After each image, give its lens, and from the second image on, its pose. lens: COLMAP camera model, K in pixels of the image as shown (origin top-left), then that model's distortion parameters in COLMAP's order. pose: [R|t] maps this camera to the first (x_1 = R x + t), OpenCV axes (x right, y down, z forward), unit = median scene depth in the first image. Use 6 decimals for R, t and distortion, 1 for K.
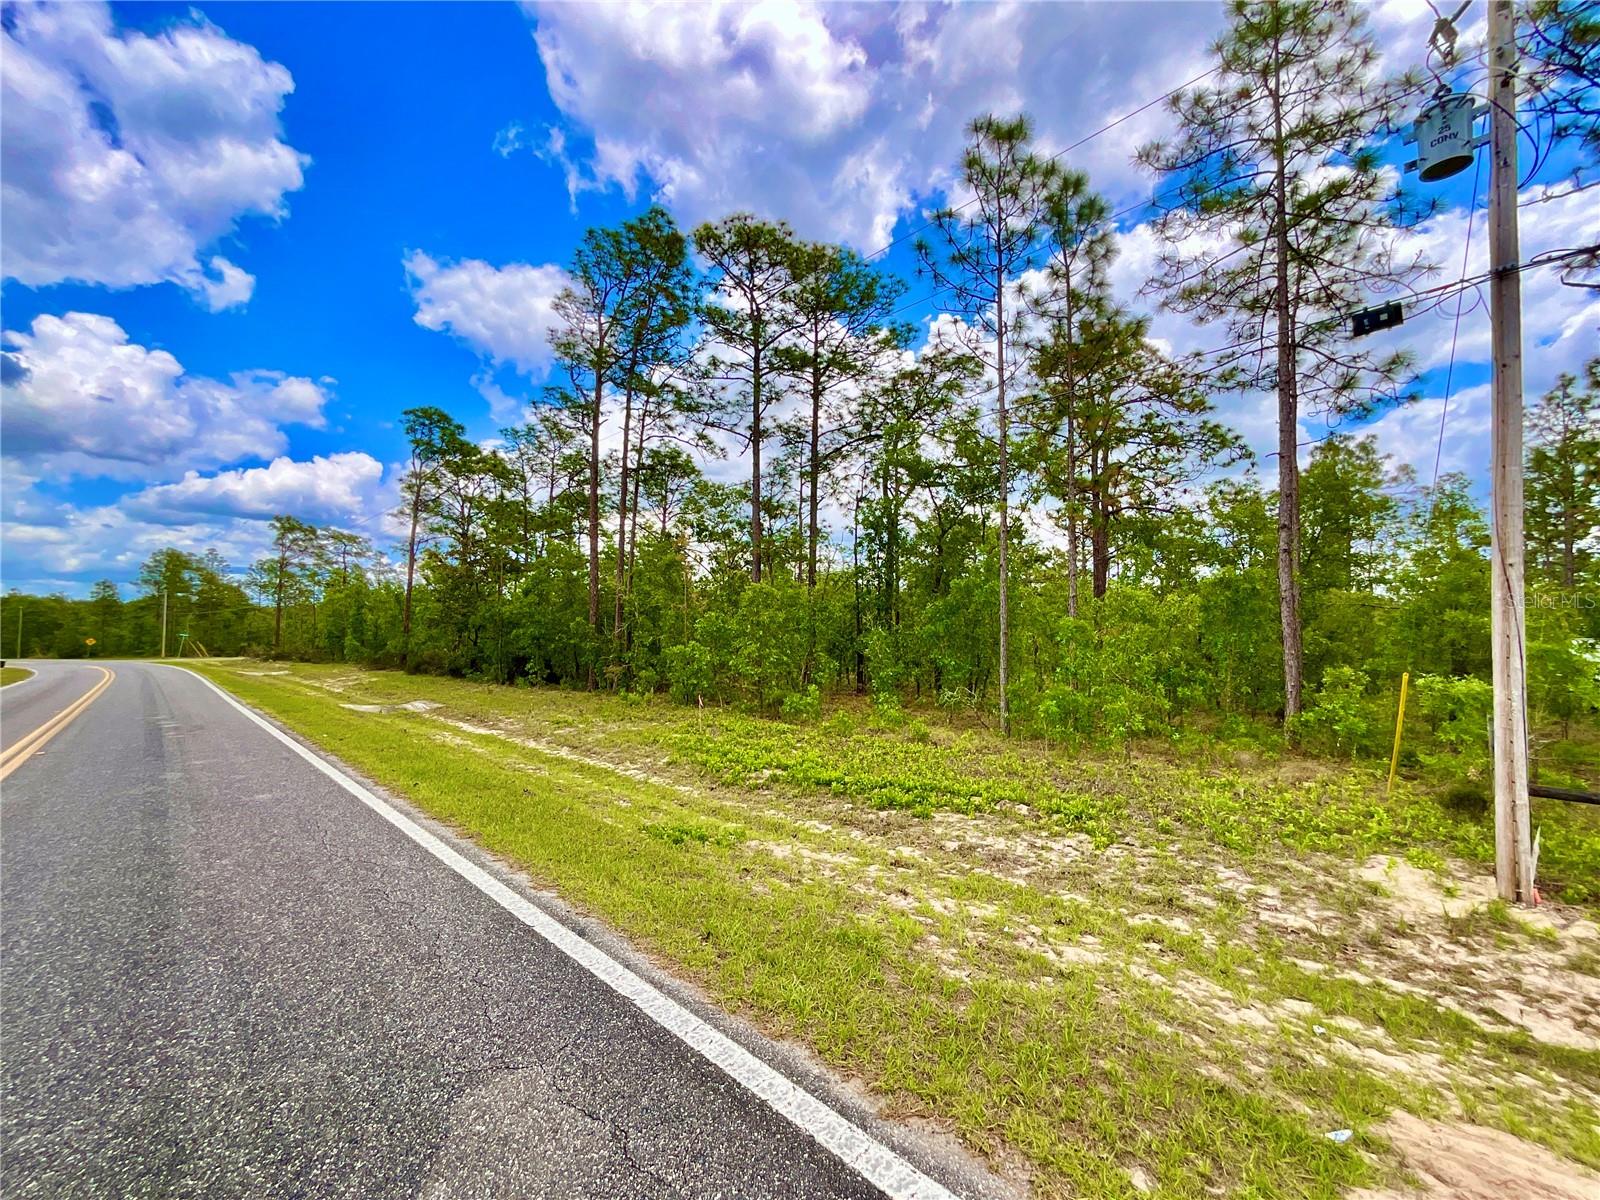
lens RADIAL K [[647.1, 0, 795.9], [0, 647.1, 603.4], [0, 0, 1]] dist [0.001253, -0.000494]
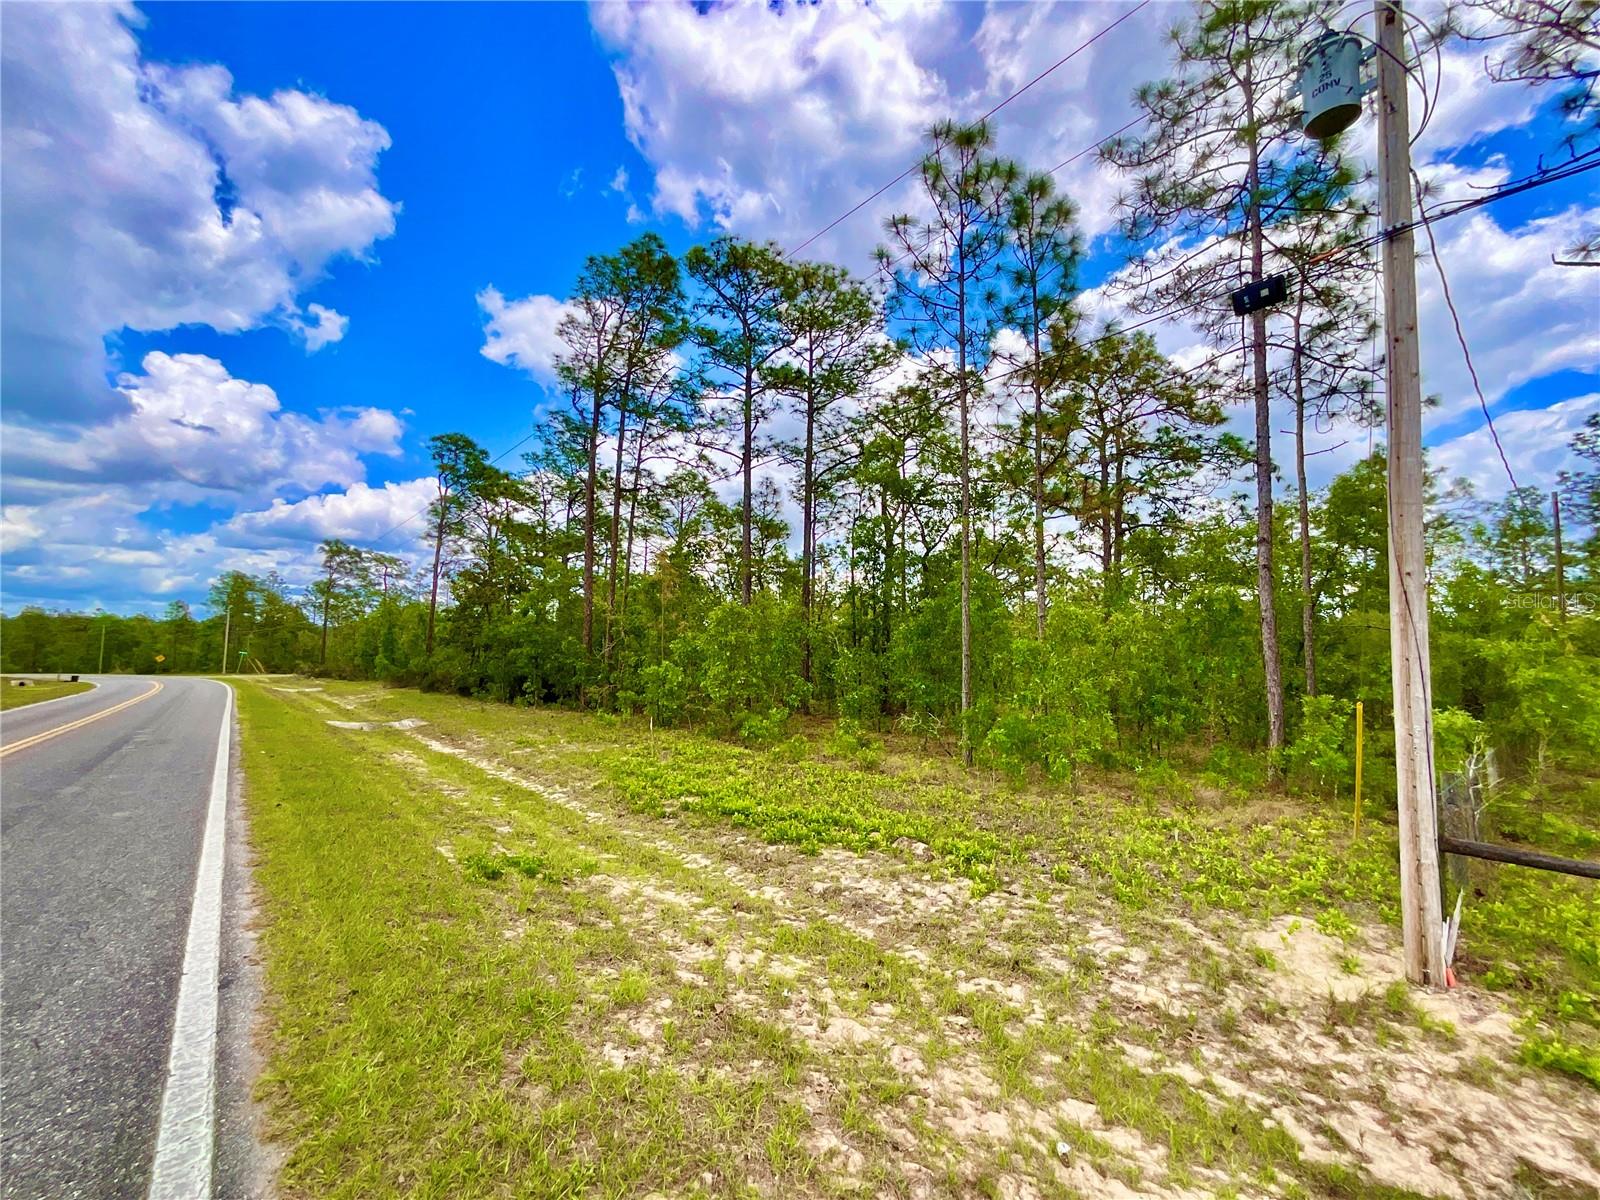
lens RADIAL K [[647.1, 0, 795.9], [0, 647.1, 603.4], [0, 0, 1]] dist [0.001253, -0.000494]
pose [[0.997701, 0.002252, -0.067736, 0.161376], [-0.004602, 0.999392, -0.034554, 0.005083], [0.067617, 0.034787, 0.997105, 0.048687]]
